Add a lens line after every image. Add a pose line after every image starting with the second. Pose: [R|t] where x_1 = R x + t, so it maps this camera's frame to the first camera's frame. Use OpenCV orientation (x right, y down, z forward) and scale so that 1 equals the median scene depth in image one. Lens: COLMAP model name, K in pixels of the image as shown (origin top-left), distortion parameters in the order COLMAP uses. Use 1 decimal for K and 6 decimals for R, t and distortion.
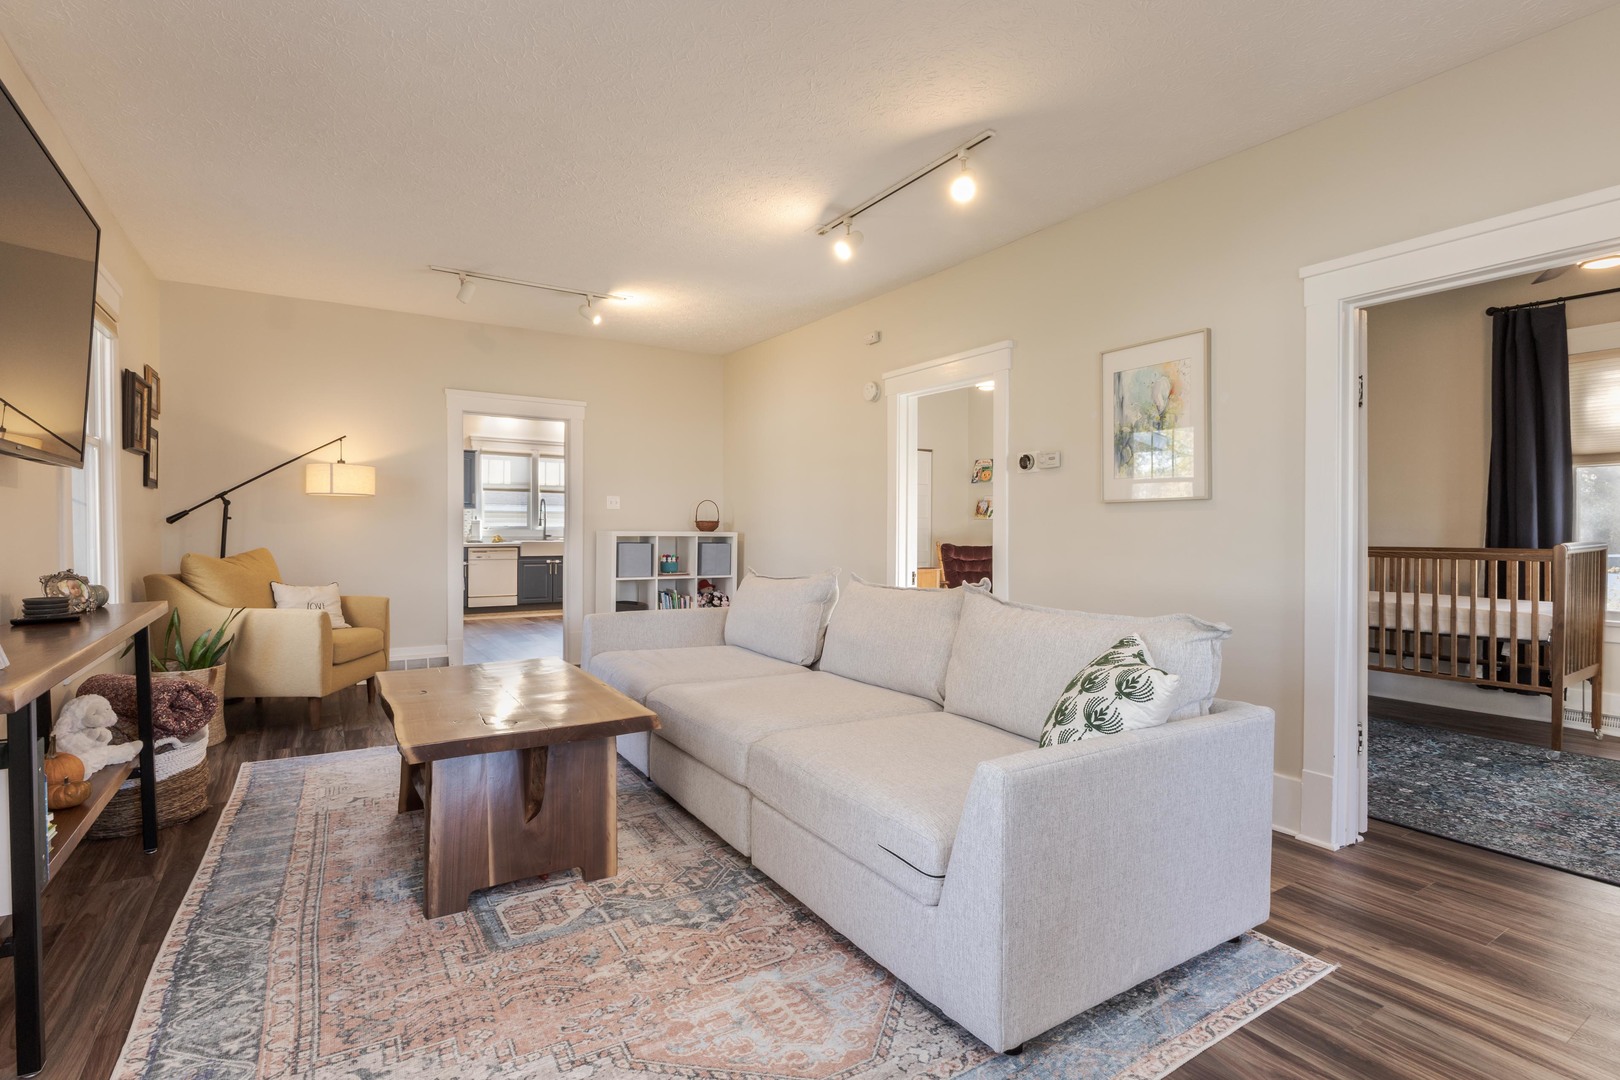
lens RADIAL K [[763.6, 0, 791.0], [0, 763.6, 534.9], [0, 0, 1]] dist [-0.001968, -0.000885]
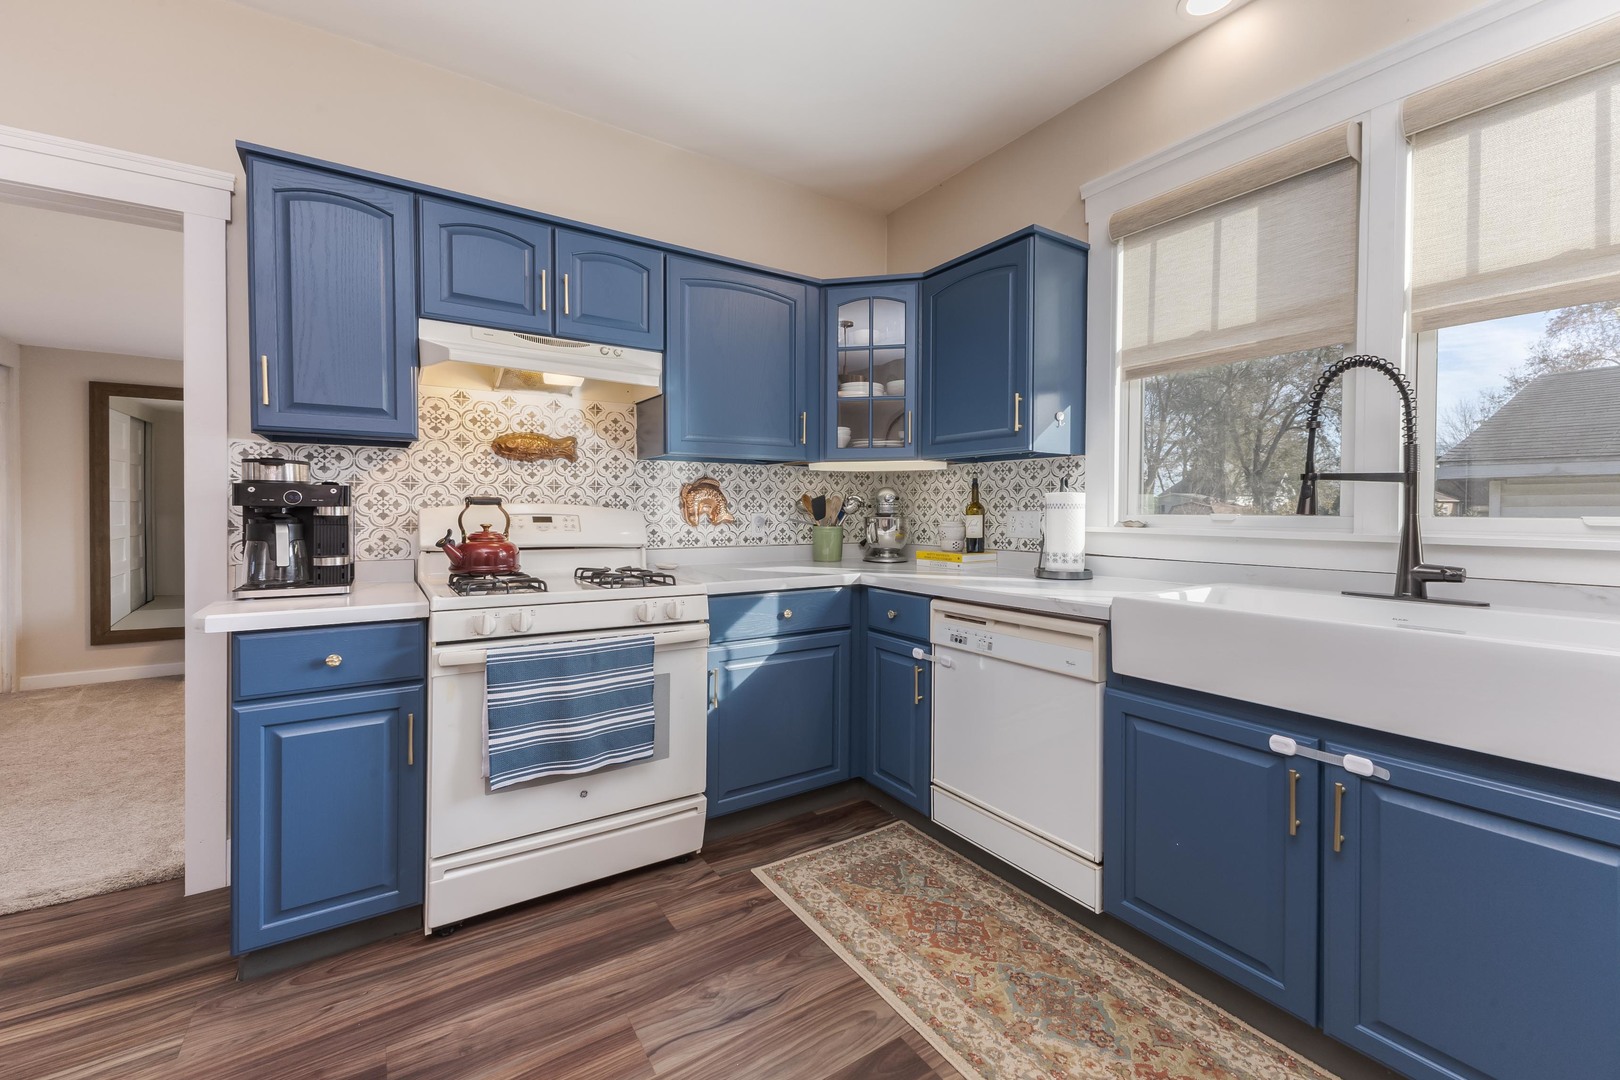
lens RADIAL K [[633.7, 0, 807.2], [0, 633.7, 519.4], [0, 0, 1]] dist [0.005255, 0.000128]
pose [[0.042587, 0.007392, -0.999065, -0.444802], [-0.015105, 0.999863, 0.006754, -0.022765], [0.998979, 0.014803, 0.042693, 2.051788]]
